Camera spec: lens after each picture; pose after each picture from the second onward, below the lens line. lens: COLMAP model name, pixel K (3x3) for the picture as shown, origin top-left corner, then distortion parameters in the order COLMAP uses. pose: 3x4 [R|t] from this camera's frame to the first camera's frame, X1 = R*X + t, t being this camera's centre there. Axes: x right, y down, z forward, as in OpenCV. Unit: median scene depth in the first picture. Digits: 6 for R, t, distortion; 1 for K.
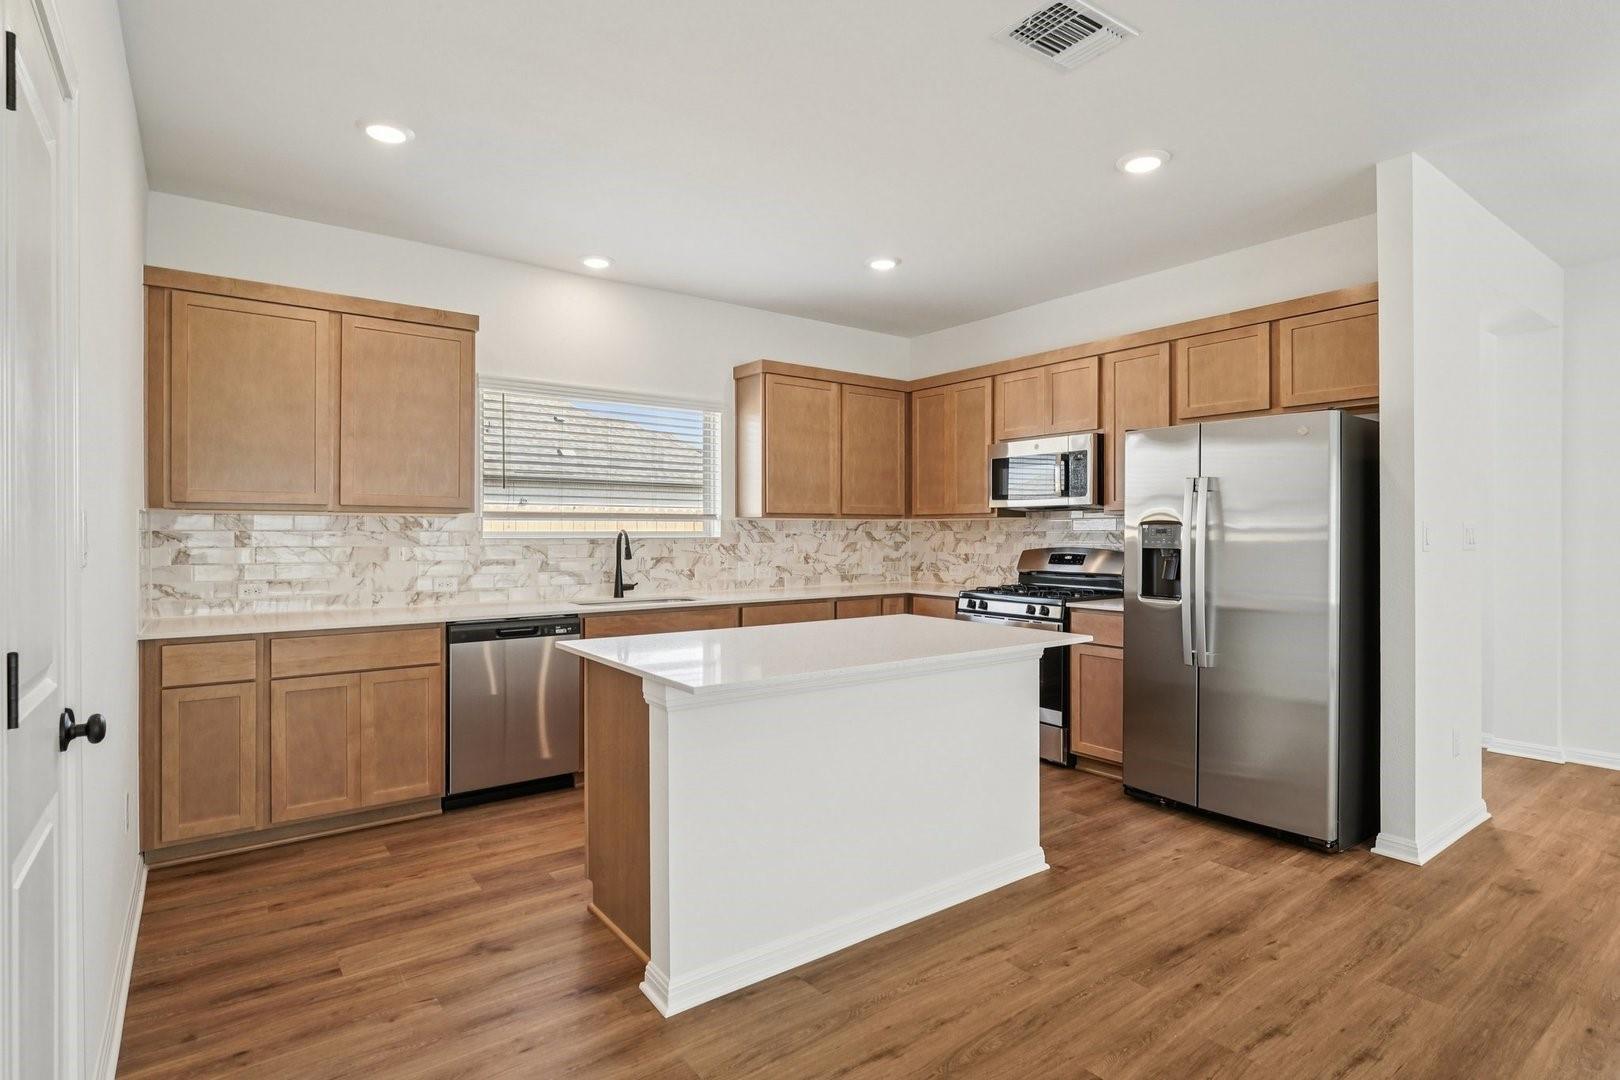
lens RADIAL K [[811.9, 0, 808.1], [0, 811.9, 531.1], [0, 0, 1]] dist [-0.007077, 0.000568]
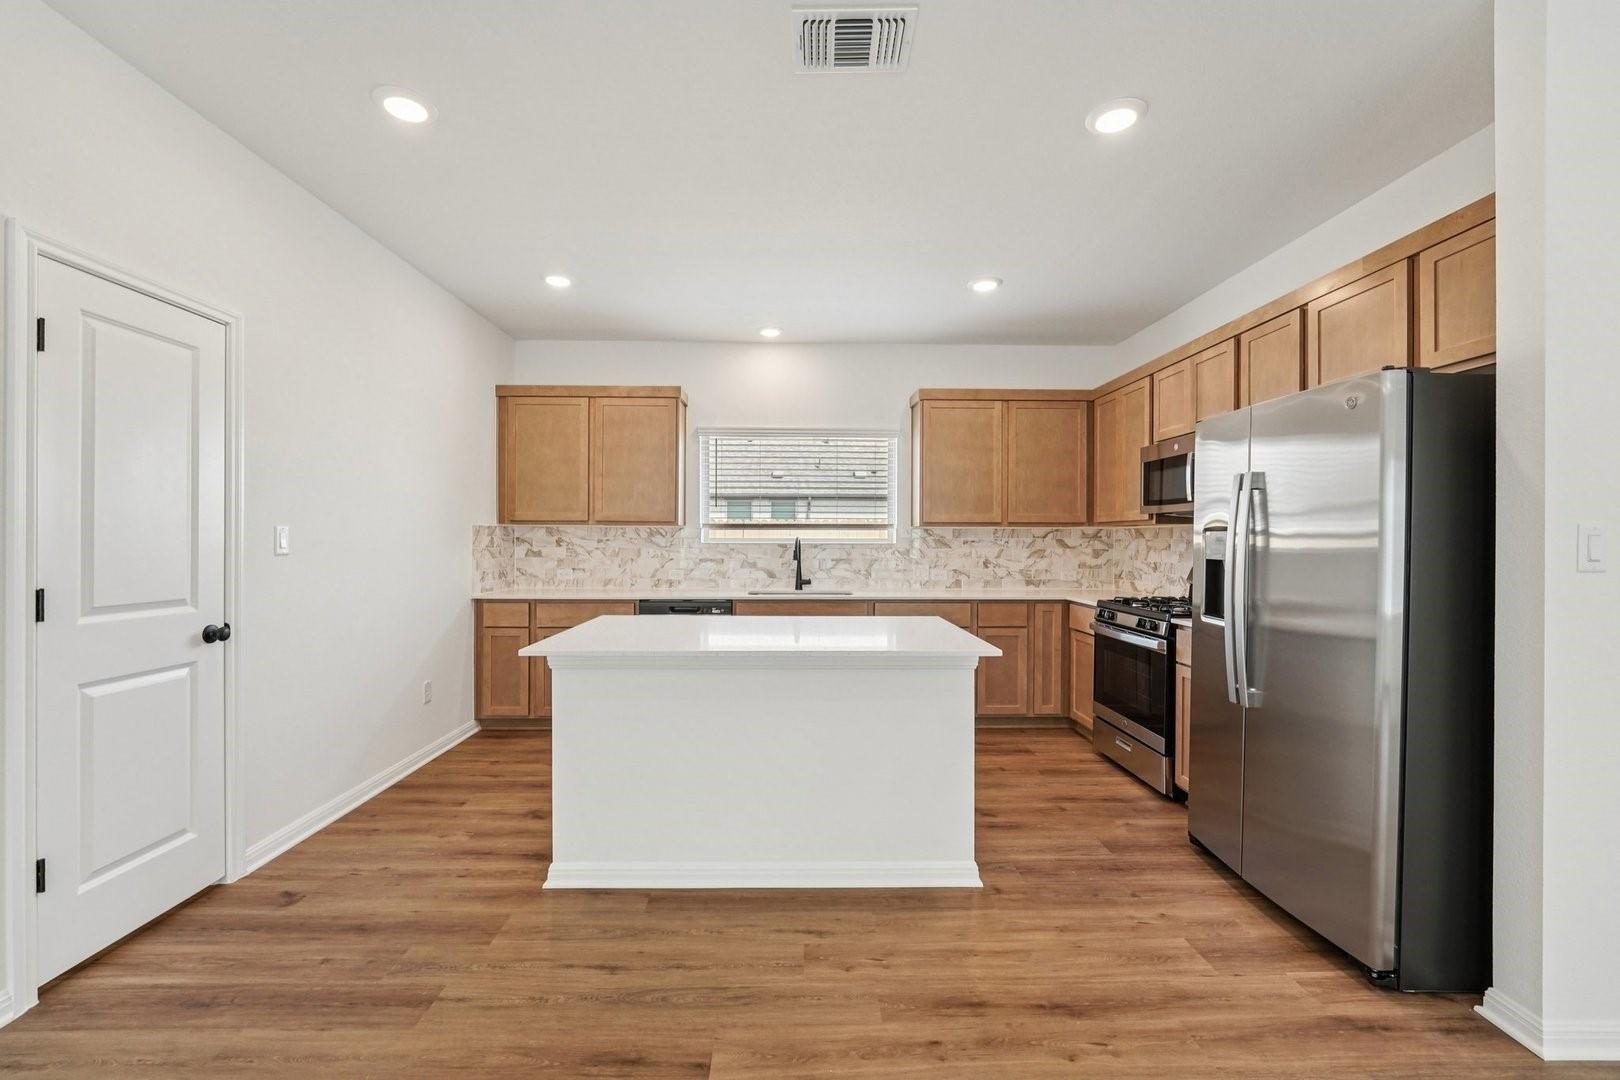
lens RADIAL K [[661.7, 0, 804.3], [0, 661.7, 539.1], [0, 0, 1]] dist [-0.013626, 0.000088]
pose [[0.814074, 0.002687, -0.580755, 0.448144], [-0.002635, 0.999996, 0.000933, 0.001013], [0.580755, 0.000771, 0.814078, 0.183269]]
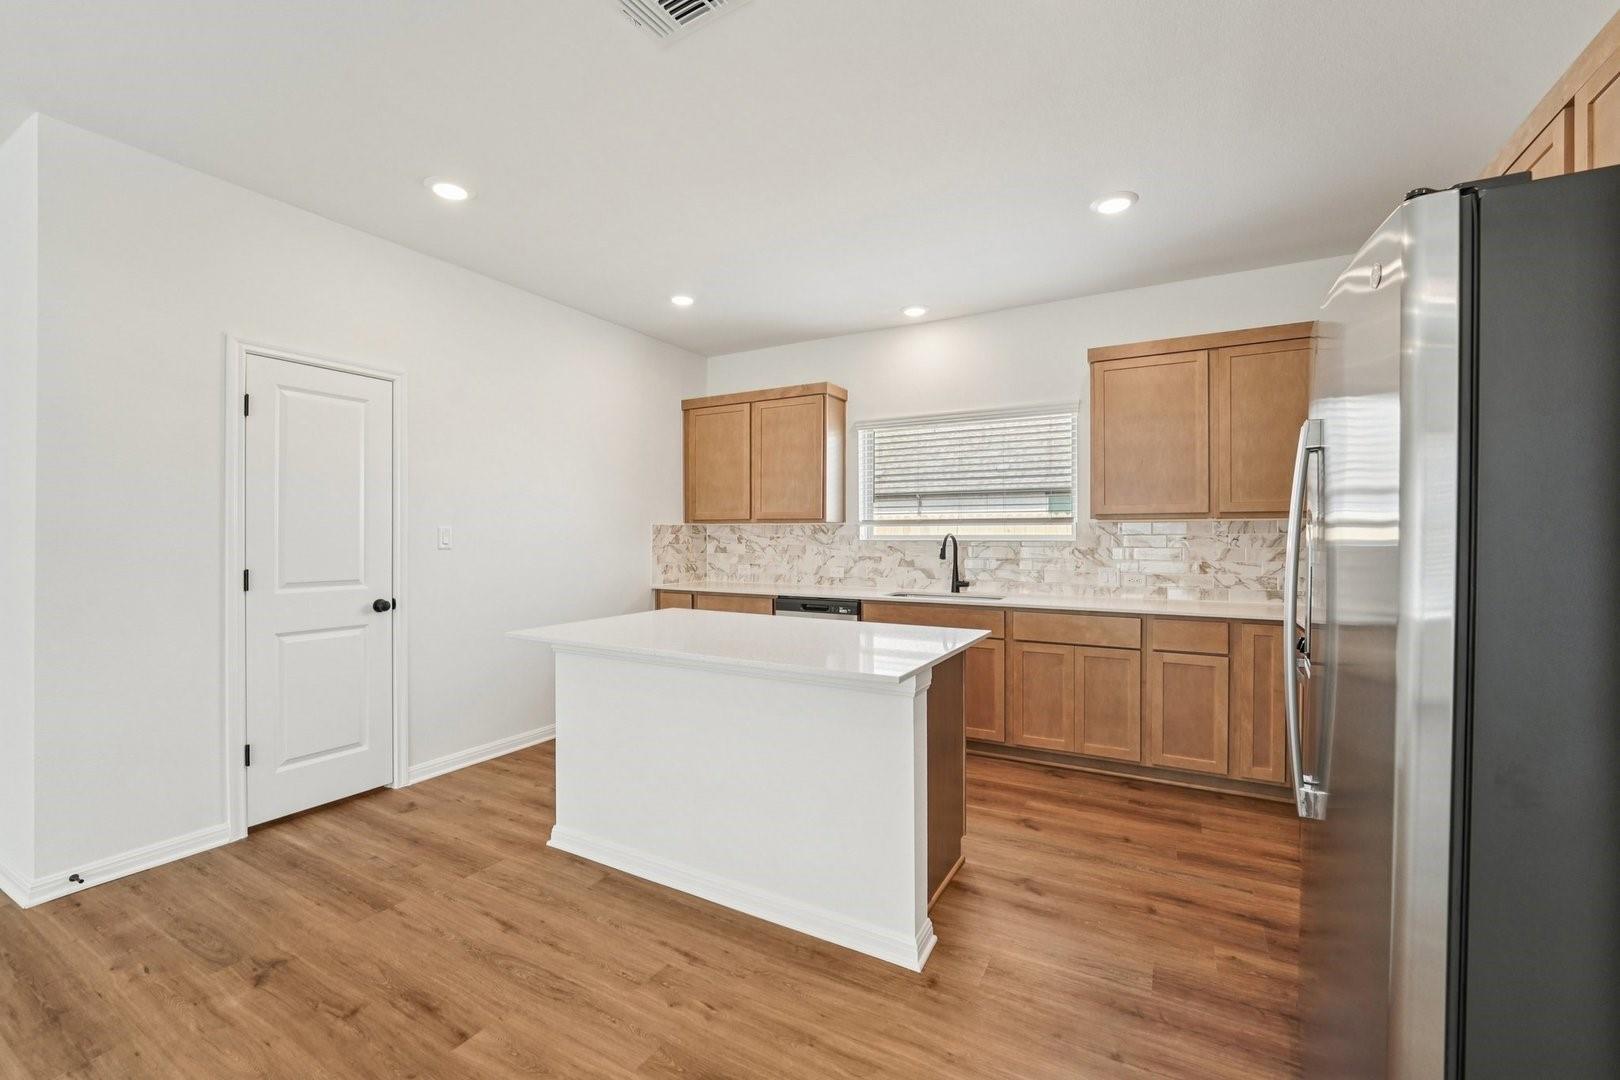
lens RADIAL K [[667.4, 0, 803.9], [0, 667.4, 535.5], [0, 0, 1]] dist [-0.015220, 0.000083]
pose [[0.403526, -0.000508, -0.914968, 0.640739], [0.001060, 0.999999, -0.000088, 0.001457], [0.914967, -0.000934, 0.403527, 0.500377]]
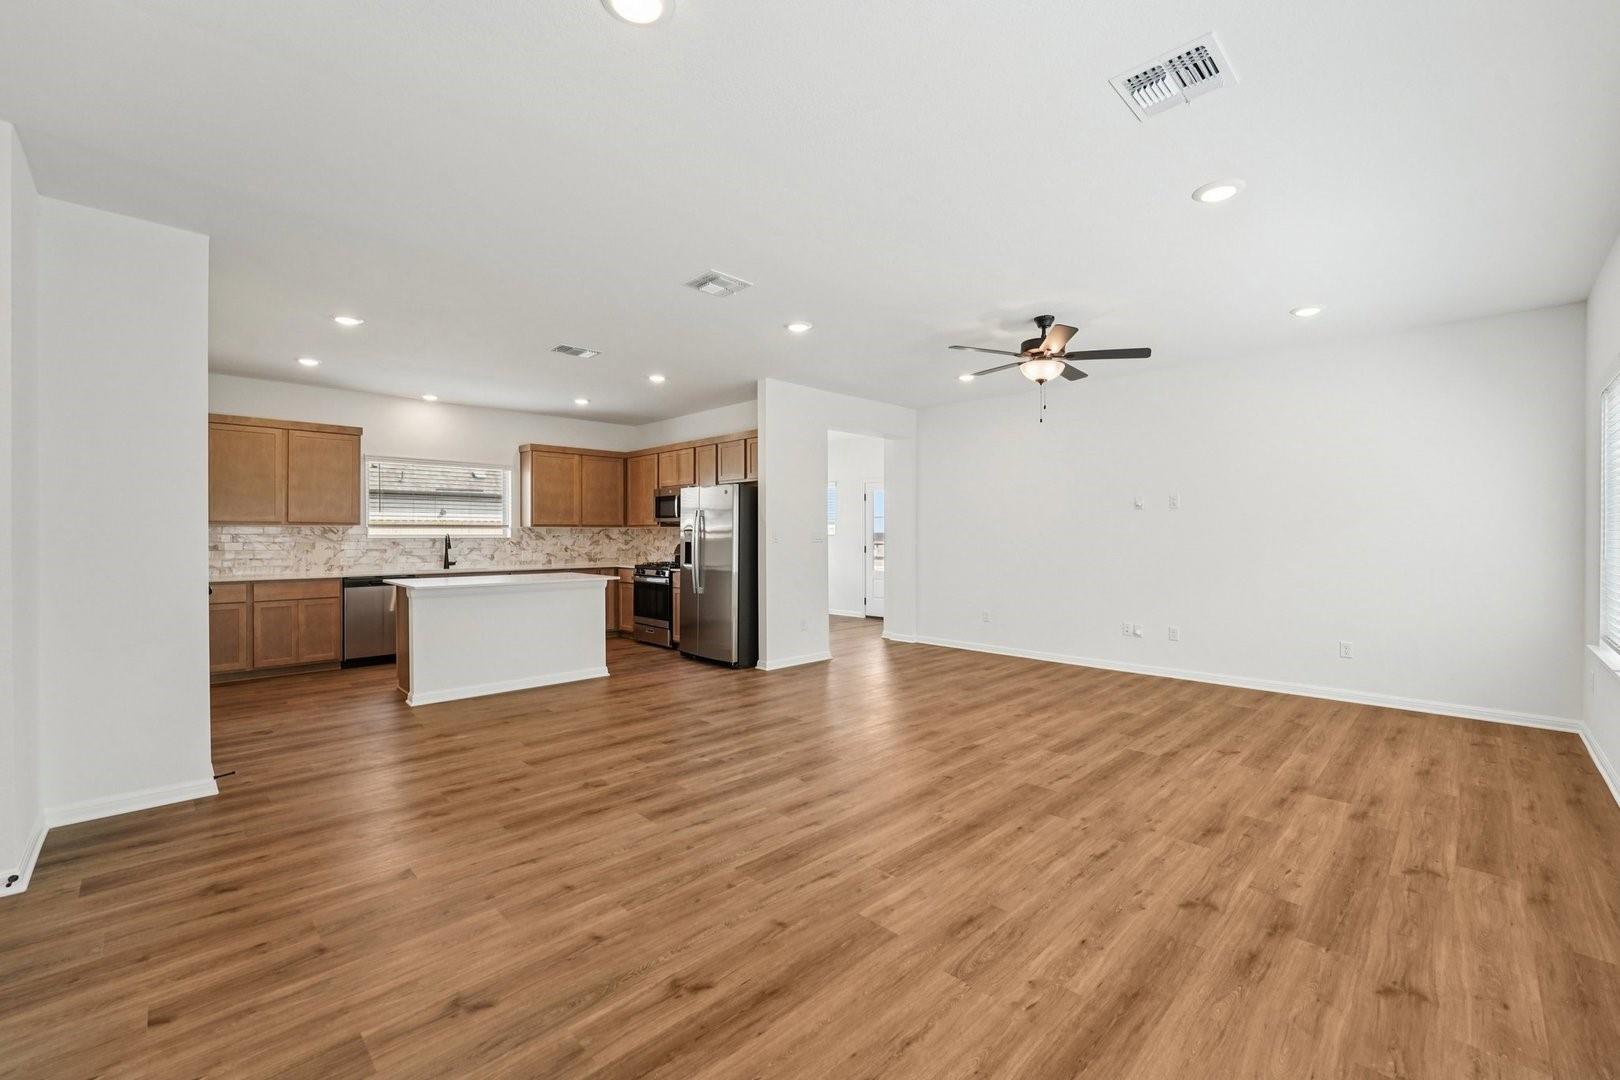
lens RADIAL K [[663.5, 0, 801.9], [0, 663.5, 534.6], [0, 0, 1]] dist [-0.011555, 0.000314]
pose [[0.991615, -0.001254, 0.129224, 0.470418], [0.001120, 0.999999, 0.001108, 0.000211], [-0.129225, -0.000954, 0.991615, -0.779555]]
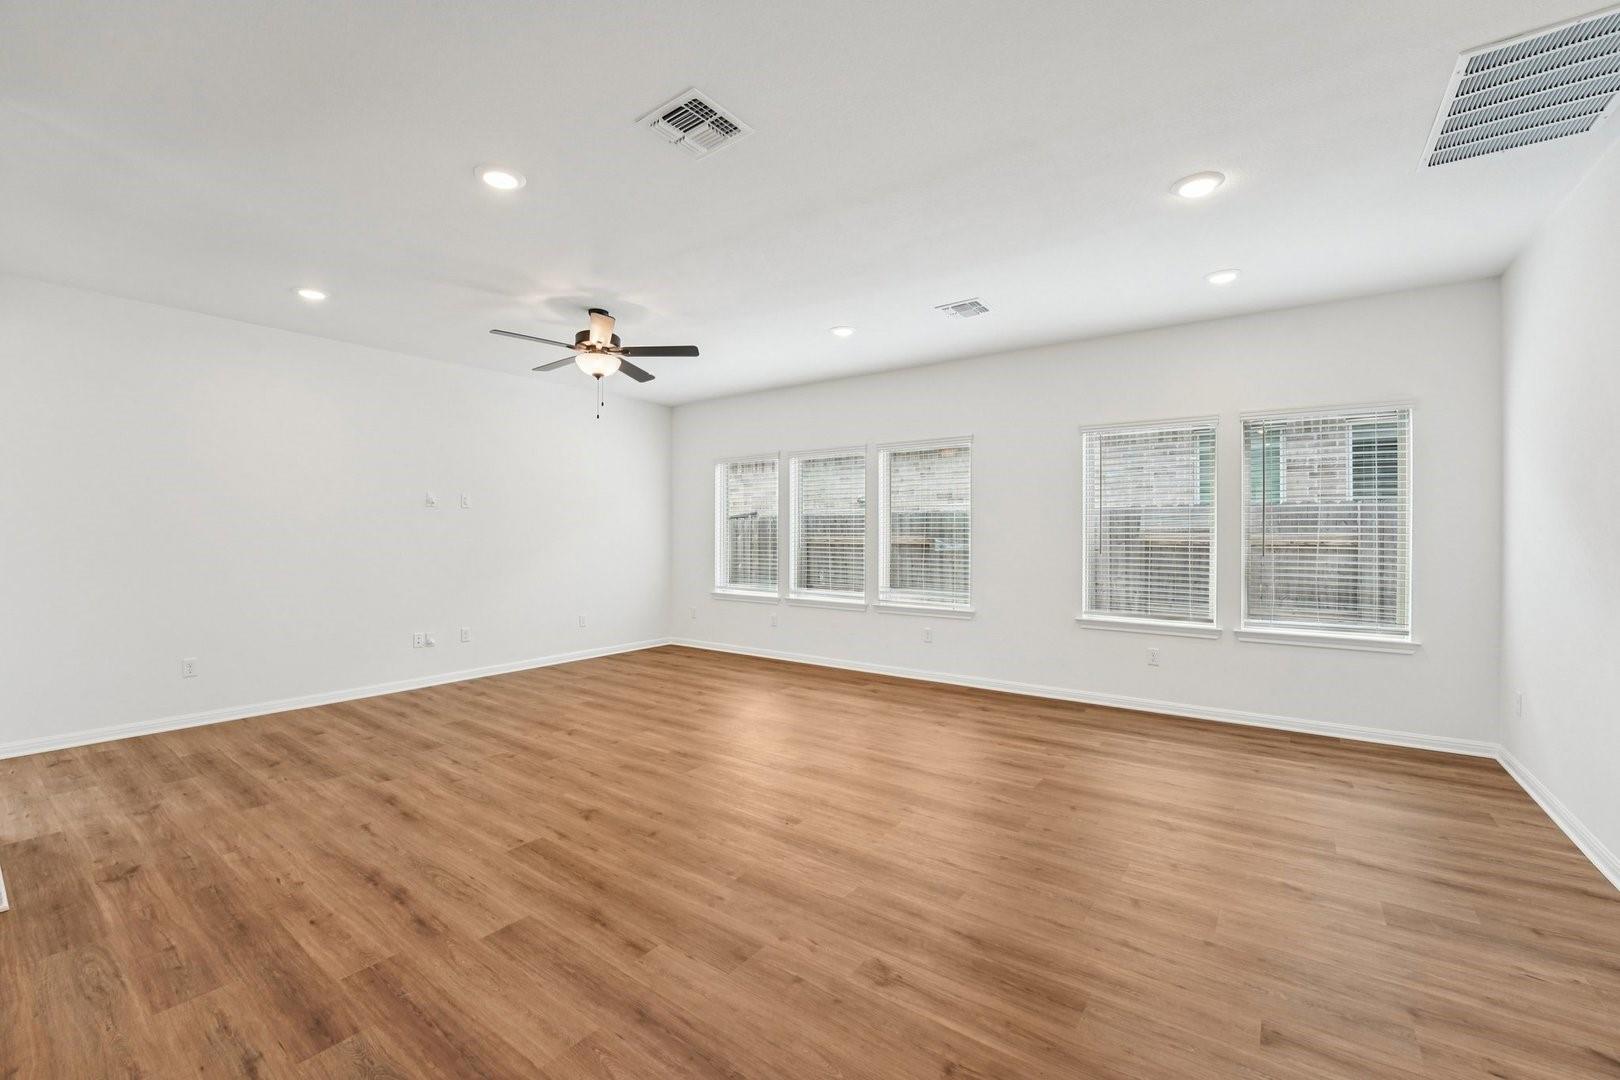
lens RADIAL K [[665.7, 0, 799.6], [0, 665.7, 537.8], [0, 0, 1]] dist [-0.023117, 0.000580]
pose [[-0.284825, -0.005280, 0.958565, -0.126862], [-0.002047, 0.999986, 0.004900, -0.000062], [-0.958577, -0.000566, -0.284832, 0.285999]]
